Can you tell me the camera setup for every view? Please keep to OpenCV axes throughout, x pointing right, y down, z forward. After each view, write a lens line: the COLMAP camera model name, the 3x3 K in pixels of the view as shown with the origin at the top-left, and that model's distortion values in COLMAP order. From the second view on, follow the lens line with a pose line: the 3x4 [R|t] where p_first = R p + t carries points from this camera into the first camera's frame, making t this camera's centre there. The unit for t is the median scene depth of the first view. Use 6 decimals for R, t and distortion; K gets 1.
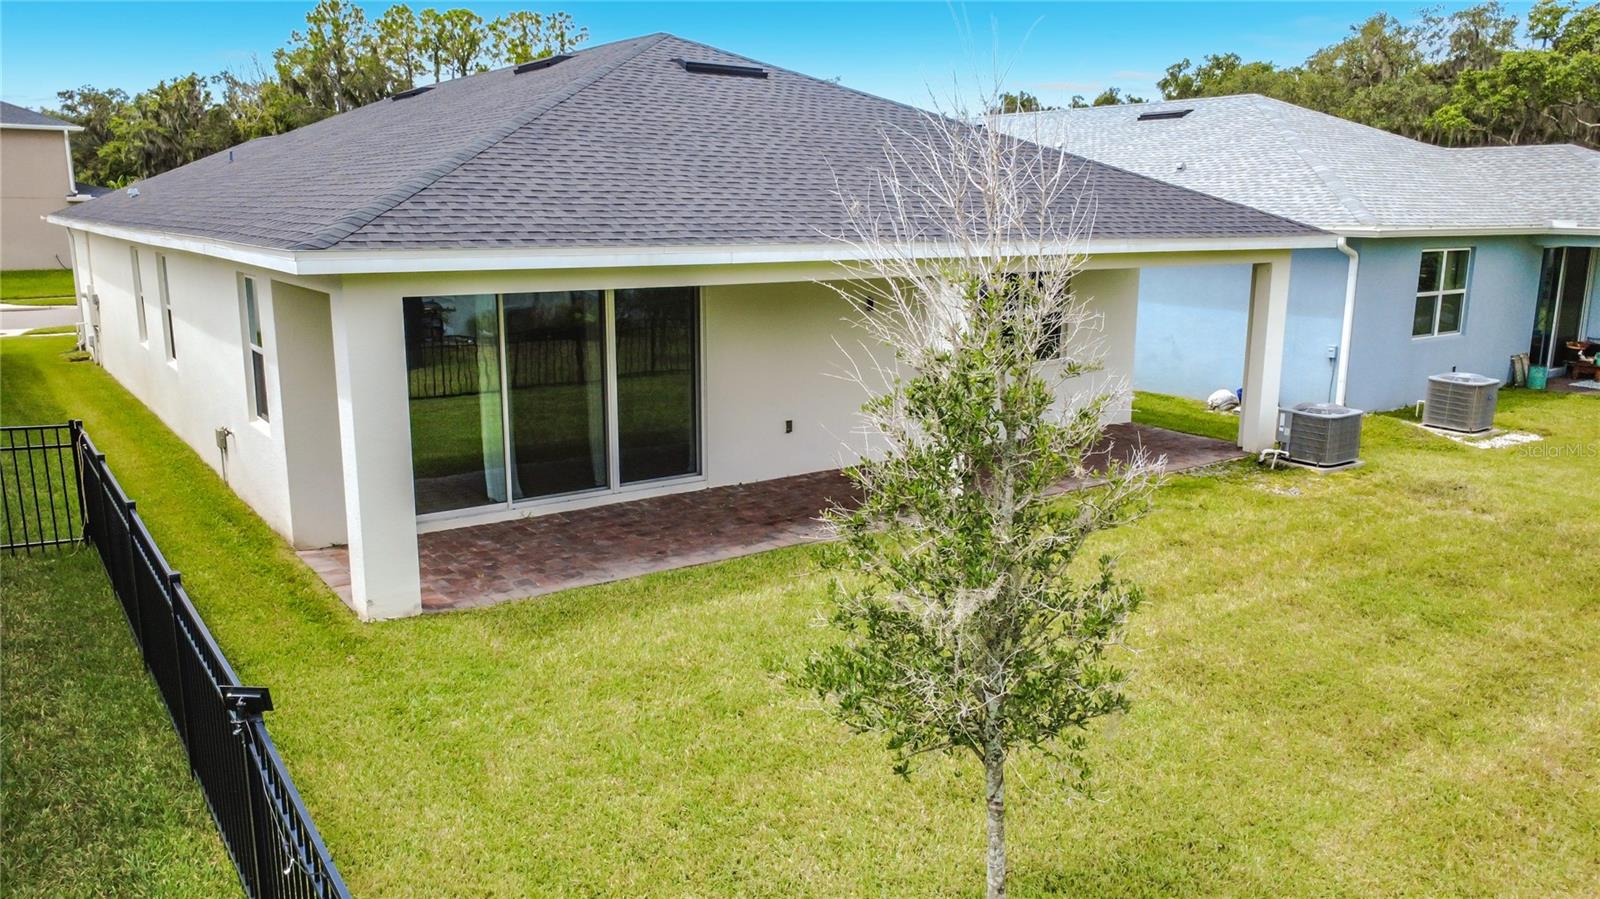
lens RADIAL K [[1173.0, 0, 800.0], [0, 1173.0, 449.5], [0, 0, 1]] dist [-0.001142, 0.000809]
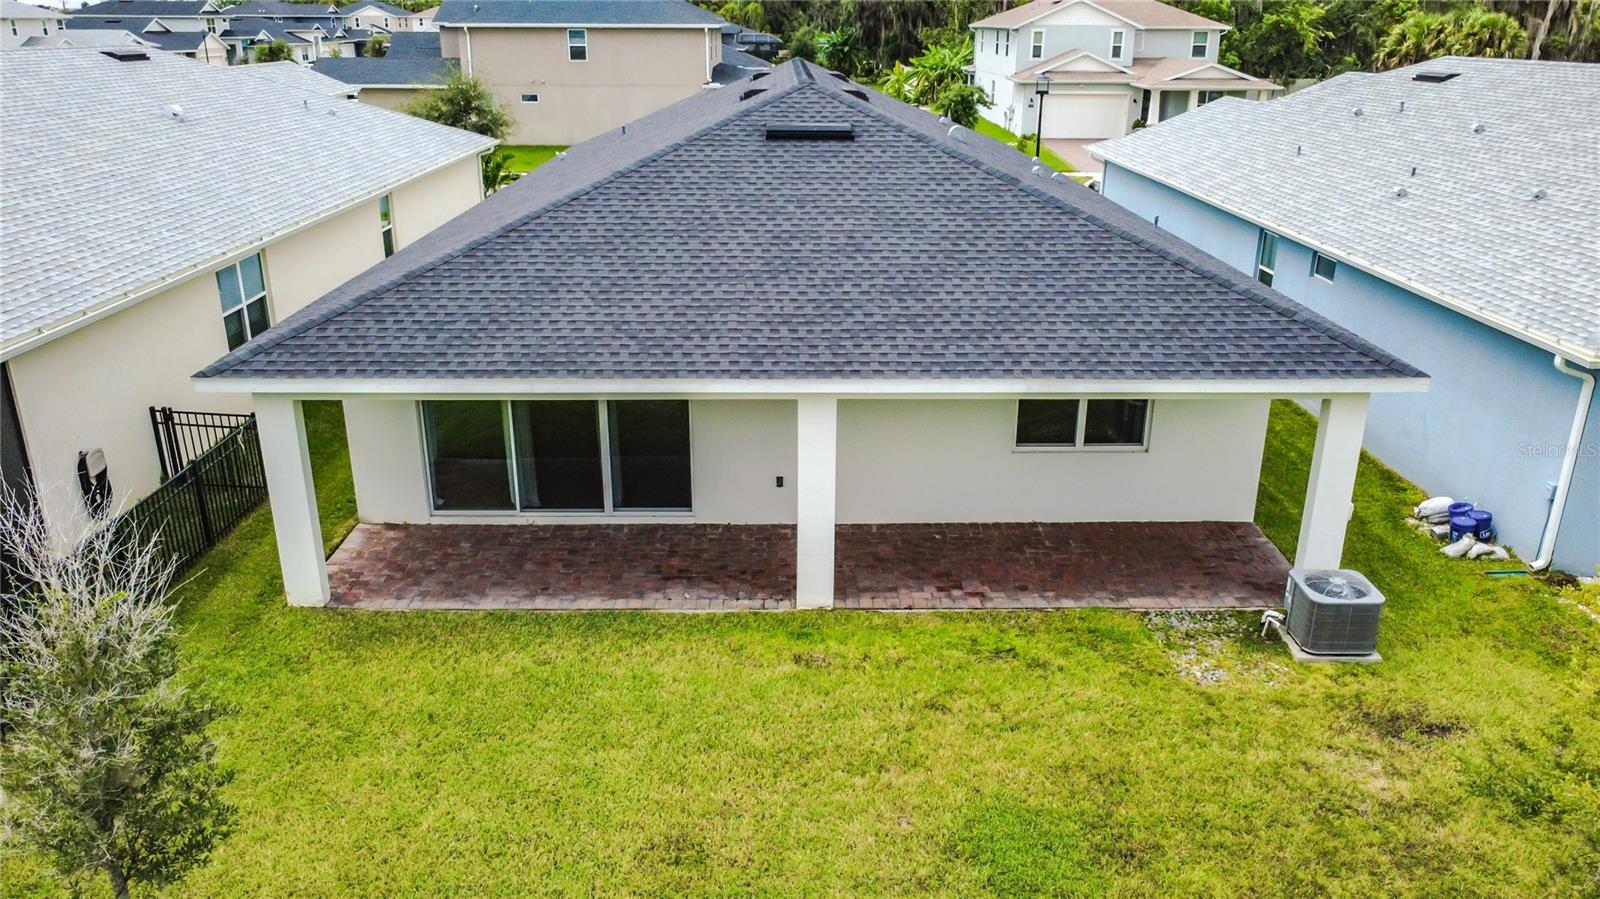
lens RADIAL K [[1173.0, 0, 800.0], [0, 1173.0, 449.5], [0, 0, 1]] dist [-0.001142, 0.000809]
pose [[0.820895, 0.195446, -0.536593, 0.712114], [-0.117056, 0.977248, 0.176872, -0.295997], [0.558953, -0.082382, 0.825096, 0.121201]]
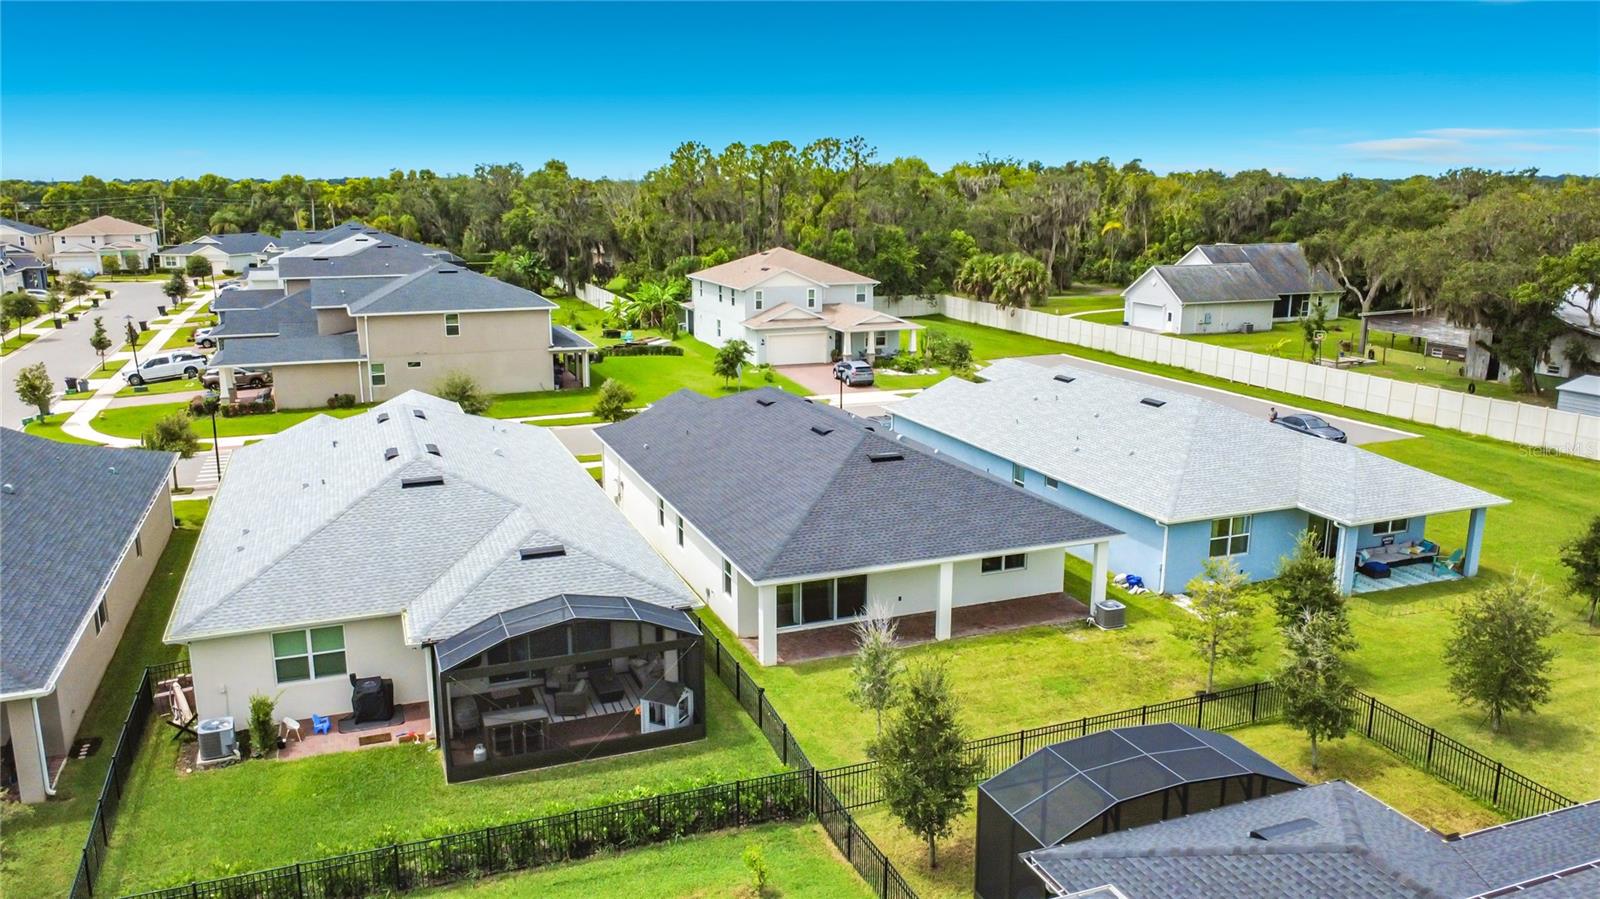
lens RADIAL K [[1173.0, 0, 800.0], [0, 1173.0, 449.5], [0, 0, 1]] dist [-0.001142, 0.000809]
pose [[0.969297, 0.049761, -0.240804, 0.492233], [-0.045890, 0.998712, 0.021661, -0.502450], [0.241572, -0.009945, 0.970332, -2.079997]]
